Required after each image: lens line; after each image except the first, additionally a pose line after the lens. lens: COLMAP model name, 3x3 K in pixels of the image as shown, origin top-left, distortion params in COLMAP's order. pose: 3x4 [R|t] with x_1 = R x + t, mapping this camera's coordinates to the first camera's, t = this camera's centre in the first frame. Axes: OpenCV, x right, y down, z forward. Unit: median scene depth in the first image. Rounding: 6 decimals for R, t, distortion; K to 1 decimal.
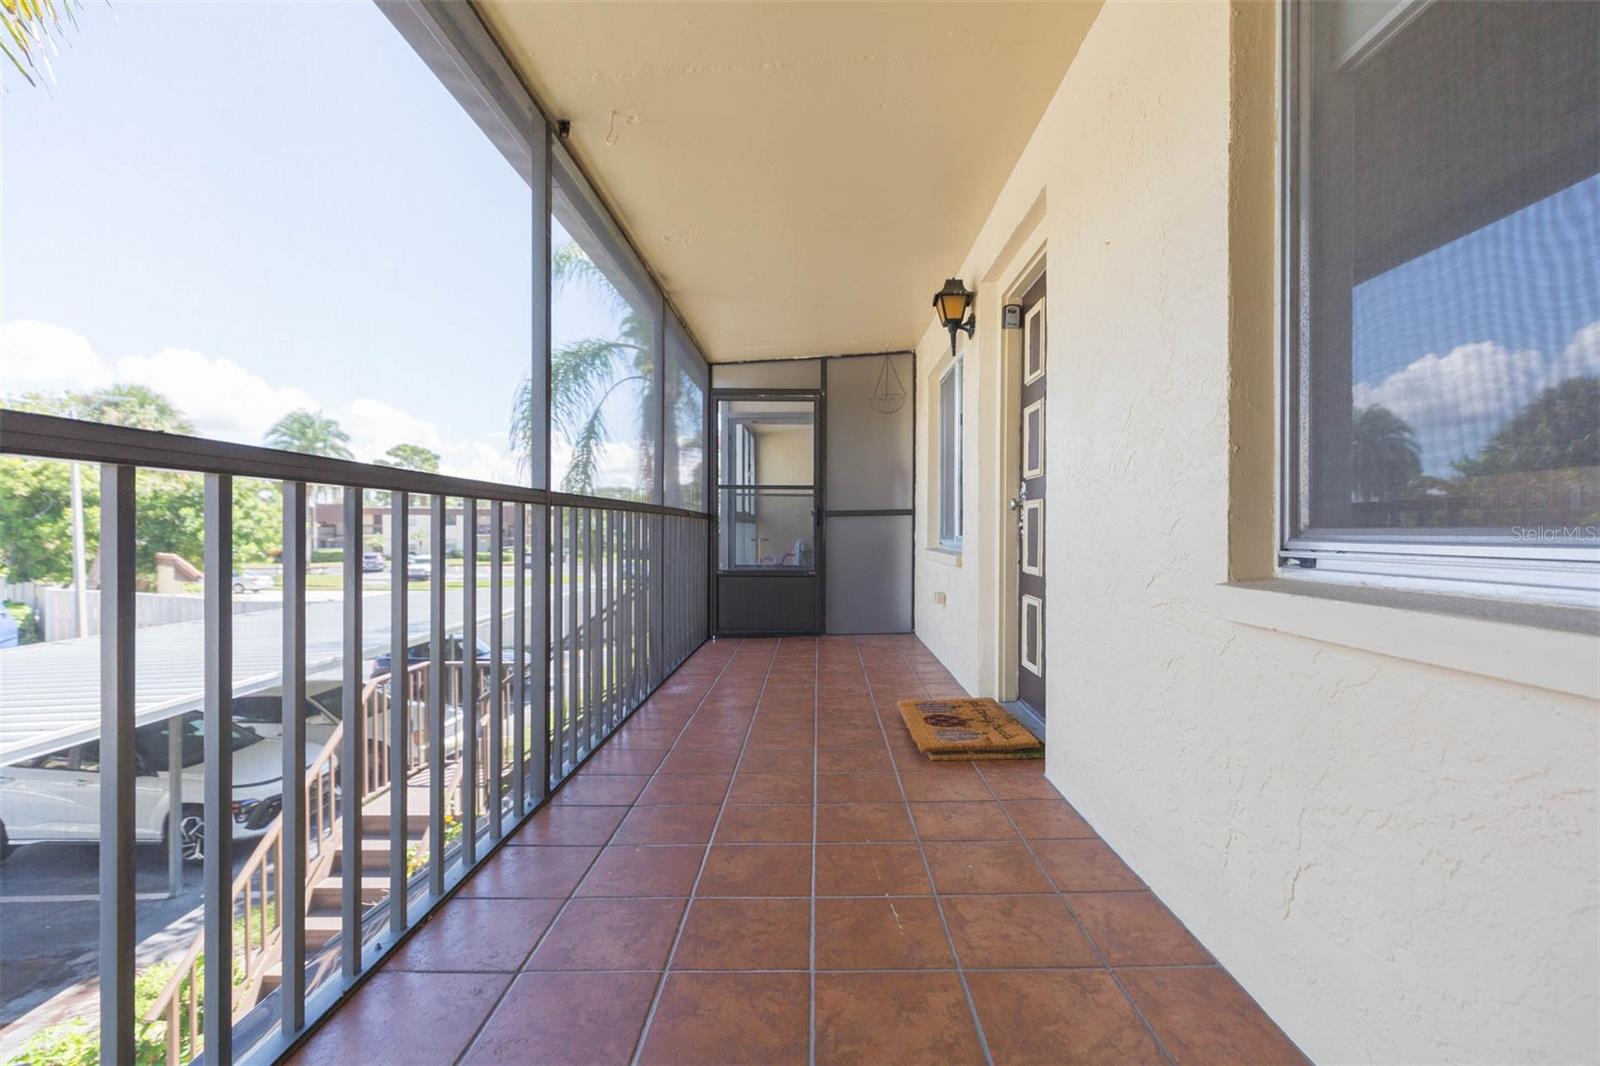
lens RADIAL K [[720.3, 0, 808.0], [0, 720.3, 531.5], [0, 0, 1]] dist [0.003909, 0.000274]
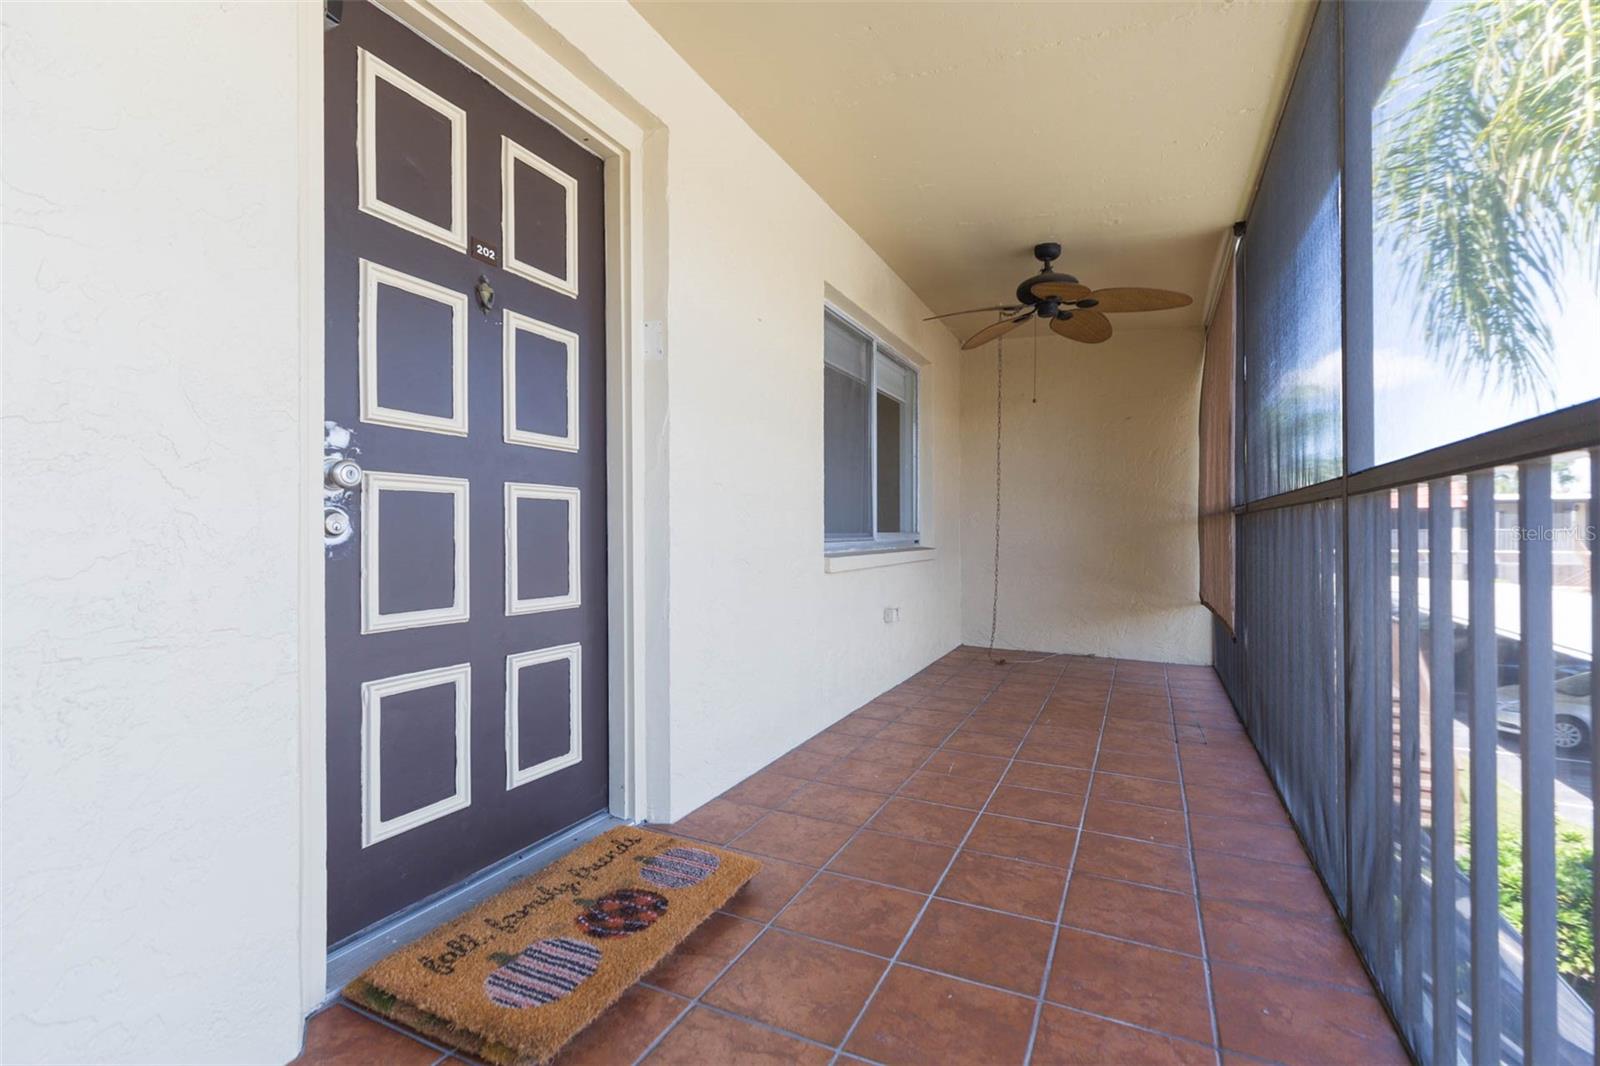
lens RADIAL K [[720.3, 0, 808.0], [0, 720.3, 531.5], [0, 0, 1]] dist [0.003909, 0.000274]
pose [[-0.910772, 0.003064, 0.412898, -0.228573], [0.005017, 0.999981, 0.003646, -0.012617], [-0.412879, 0.005392, -0.910770, 2.301190]]
